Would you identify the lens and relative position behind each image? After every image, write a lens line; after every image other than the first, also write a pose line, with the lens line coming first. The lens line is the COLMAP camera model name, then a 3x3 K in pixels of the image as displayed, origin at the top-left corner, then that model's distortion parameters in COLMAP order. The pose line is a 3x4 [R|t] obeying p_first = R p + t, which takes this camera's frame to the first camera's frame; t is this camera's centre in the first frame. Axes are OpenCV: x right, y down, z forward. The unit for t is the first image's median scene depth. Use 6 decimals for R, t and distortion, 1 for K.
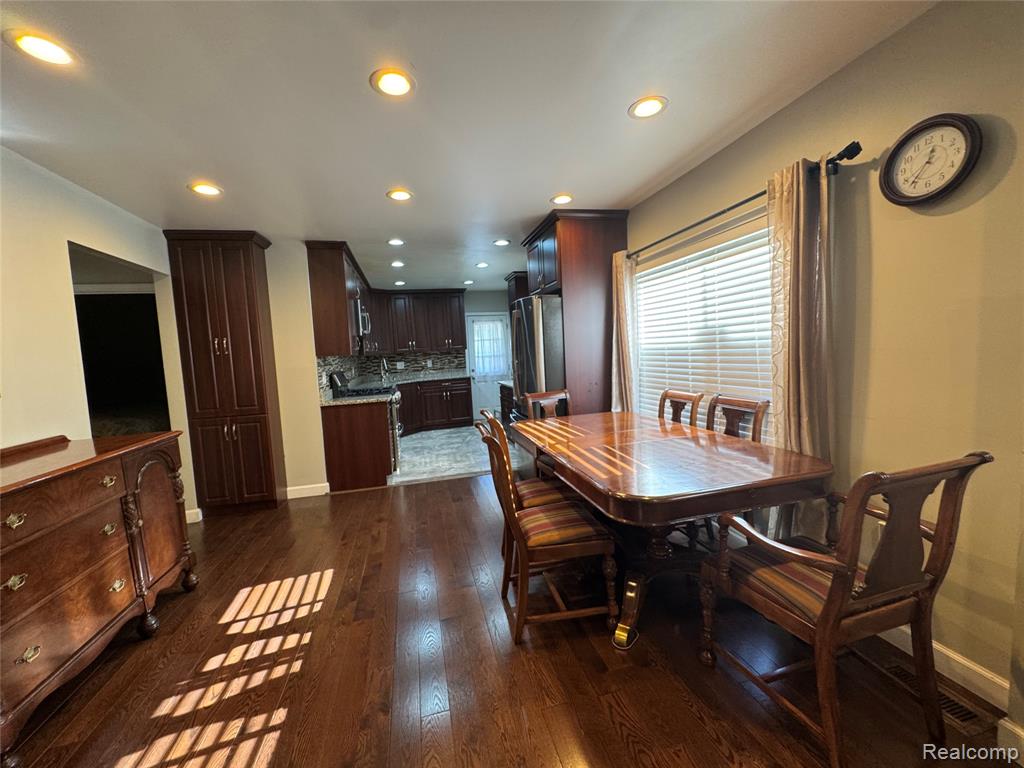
lens RADIAL K [[411.9, 0, 512.2], [0, 411.9, 383.4], [0, 0, 1]] dist [0.000761, -0.000927]
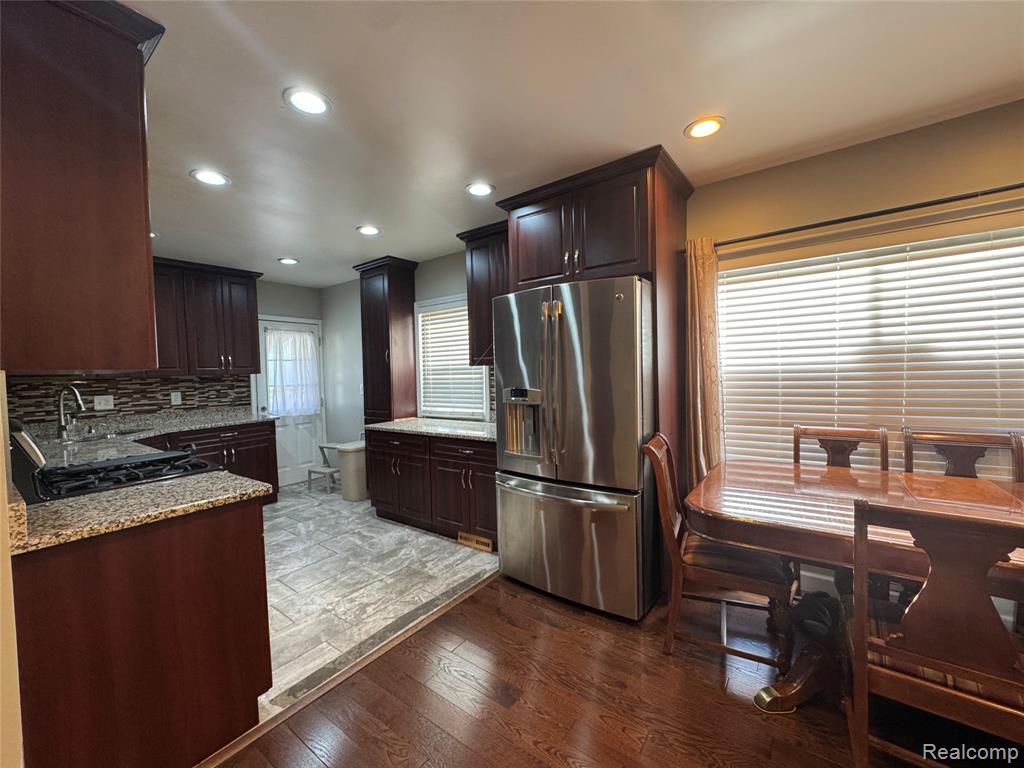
lens RADIAL K [[411.9, 0, 512.8], [0, 411.9, 383.4], [0, 0, 1]] dist [0.000761, -0.000927]
pose [[0.771553, 0.012248, 0.636047, -0.213401], [0.040490, 0.996842, -0.068312, -0.013181], [-0.634875, 0.078460, 0.768620, 0.317721]]
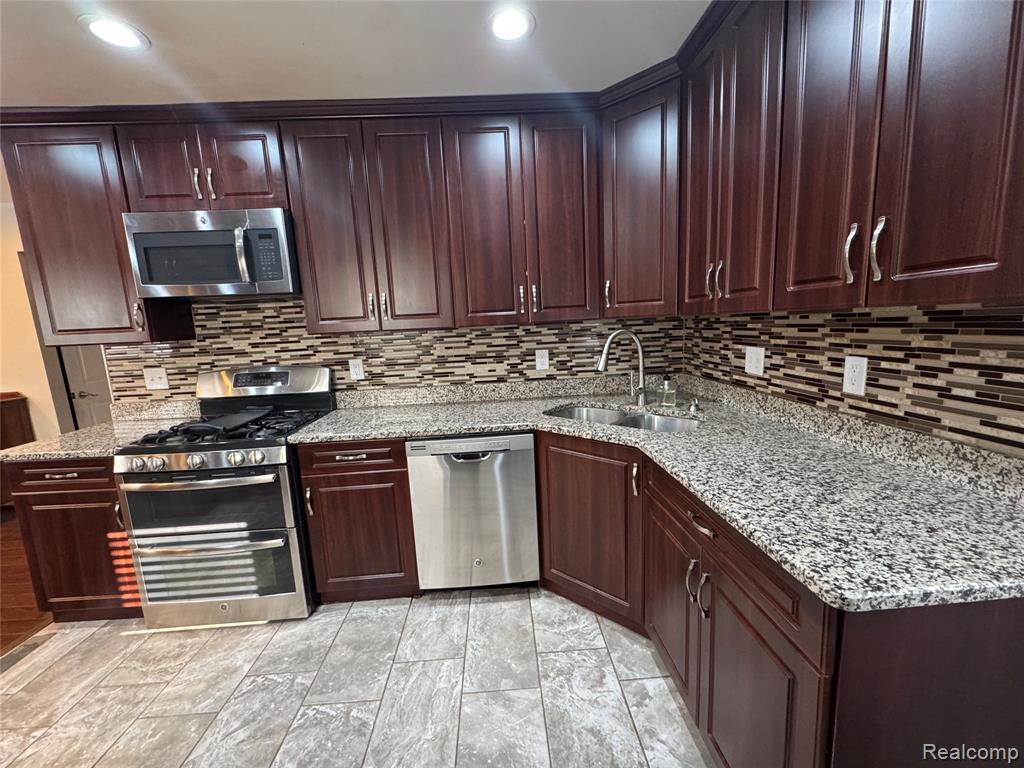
lens RADIAL K [[411.9, 0, 516.2], [0, 411.9, 383.3], [0, 0, 1]] dist [0.000761, -0.000927]
pose [[-0.189490, 0.211338, -0.958869, -0.002428], [-0.023133, 0.975330, 0.219538, -0.083849], [0.981610, 0.063782, -0.179926, 0.931141]]
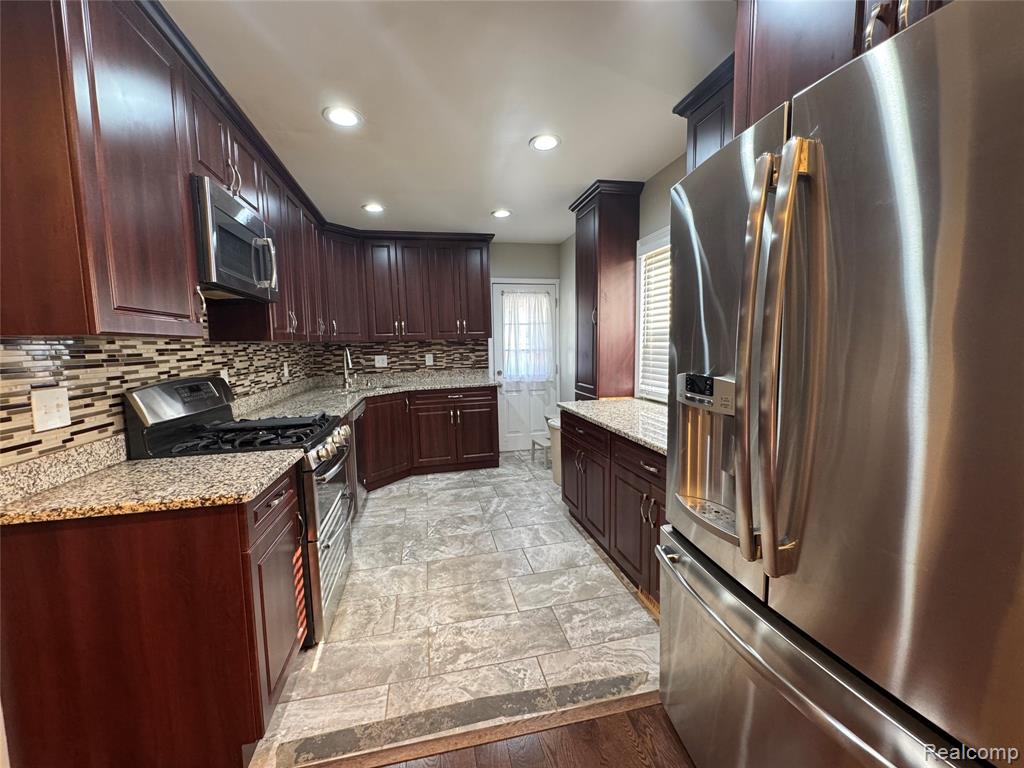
lens RADIAL K [[411.9, 0, 510.0], [0, 411.9, 384.3], [0, 0, 1]] dist [0.000761, -0.000927]
pose [[0.998931, 0.036153, -0.028808, -0.065562], [-0.035617, 0.999187, 0.018892, -0.028408], [0.029467, -0.017846, 0.999406, 0.413909]]
